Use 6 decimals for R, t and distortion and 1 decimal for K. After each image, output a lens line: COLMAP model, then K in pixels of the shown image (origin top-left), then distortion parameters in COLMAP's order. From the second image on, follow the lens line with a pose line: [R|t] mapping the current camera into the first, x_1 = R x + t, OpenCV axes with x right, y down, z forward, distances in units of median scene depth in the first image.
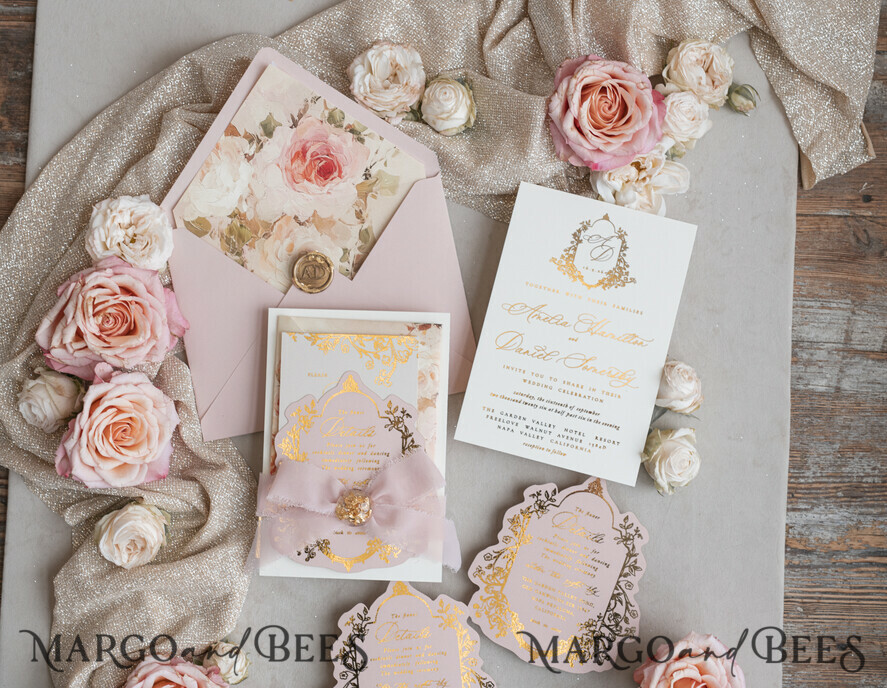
lens RADIAL K [[1534.1, 0, 424.4], [0, 1534.1, 331.2], [0, 0, 1]] dist [-0.011621, -0.079264]
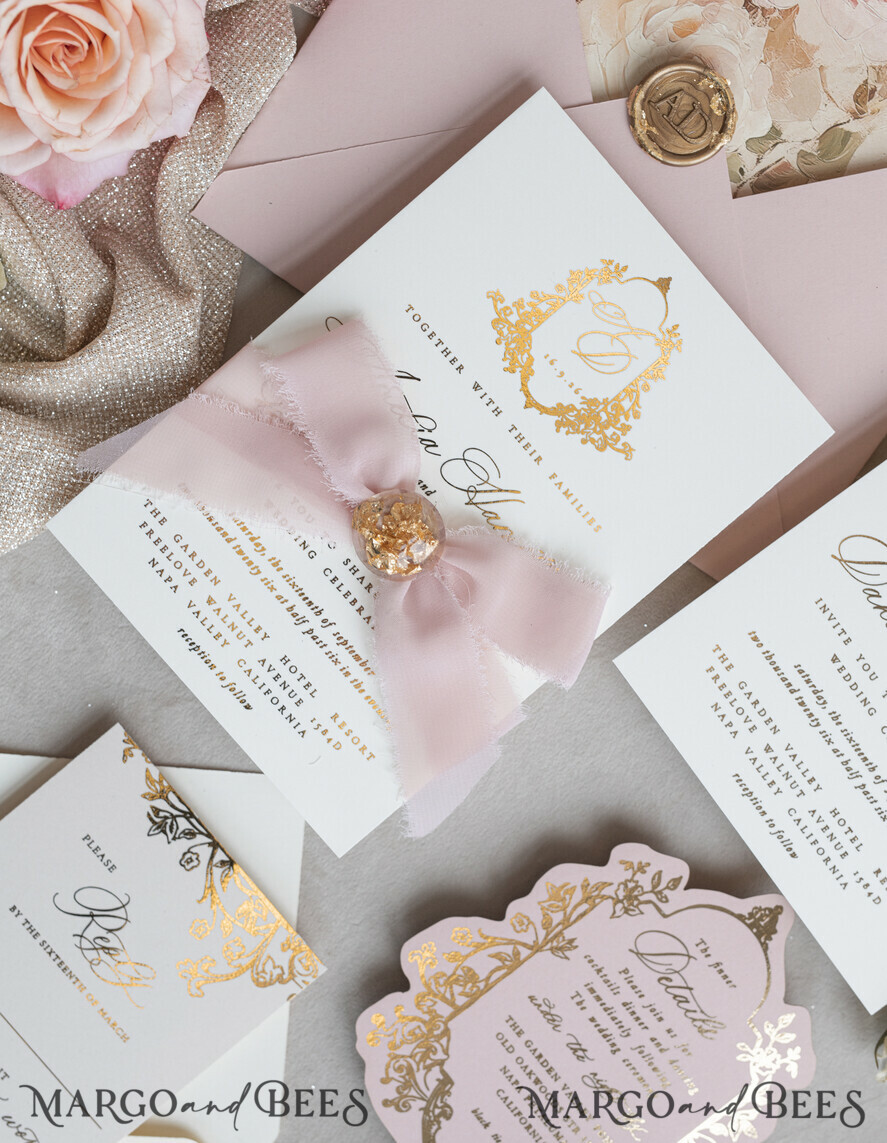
lens RADIAL K [[1976.9, 0, 455.5], [0, 1976.9, 594.1], [0, 0, 1]] dist [-0.011621, -0.079264]
pose [[0.697394, 0.707568, 0.113972, -0.085568], [-0.716686, 0.688124, 0.113345, 0.032942], [0.001772, -0.160728, 0.986997, 0.478544]]
